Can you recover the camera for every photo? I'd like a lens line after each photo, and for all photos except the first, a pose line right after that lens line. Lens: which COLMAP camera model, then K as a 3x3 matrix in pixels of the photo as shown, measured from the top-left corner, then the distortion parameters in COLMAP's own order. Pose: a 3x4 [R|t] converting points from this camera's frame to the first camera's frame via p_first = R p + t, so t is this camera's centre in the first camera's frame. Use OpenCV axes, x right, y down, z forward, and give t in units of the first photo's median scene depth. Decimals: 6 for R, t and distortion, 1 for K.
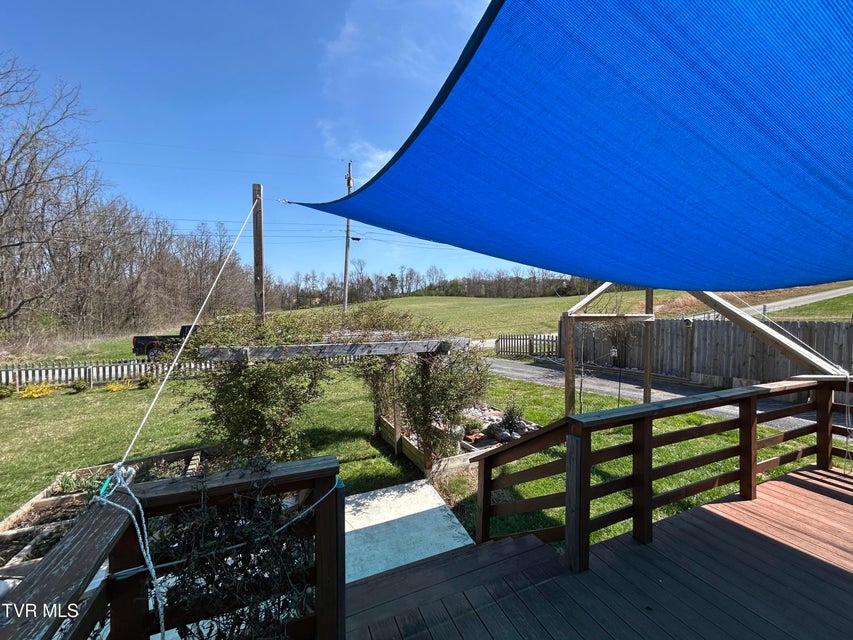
lens RADIAL K [[343.6, 0, 426.5], [0, 343.6, 320.0], [0, 0, 1]] dist [0.000050, -0.000240]
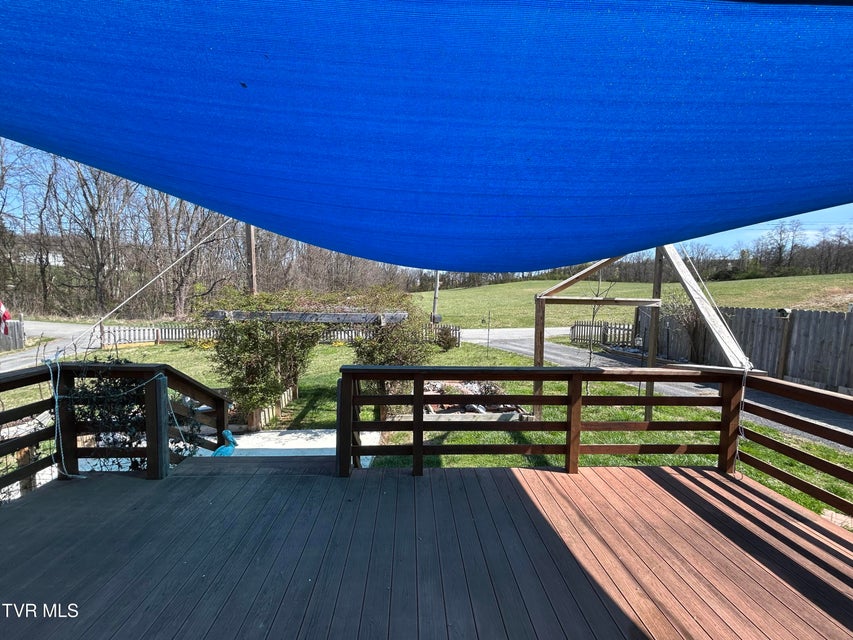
lens RADIAL K [[343.6, 0, 426.5], [0, 343.6, 320.0], [0, 0, 1]] dist [0.000050, -0.000240]
pose [[0.936562, 0.044138, -0.347711, 0.285565], [-0.027827, 0.998271, 0.051767, 0.005984], [0.349395, -0.038807, 0.936172, -0.033653]]
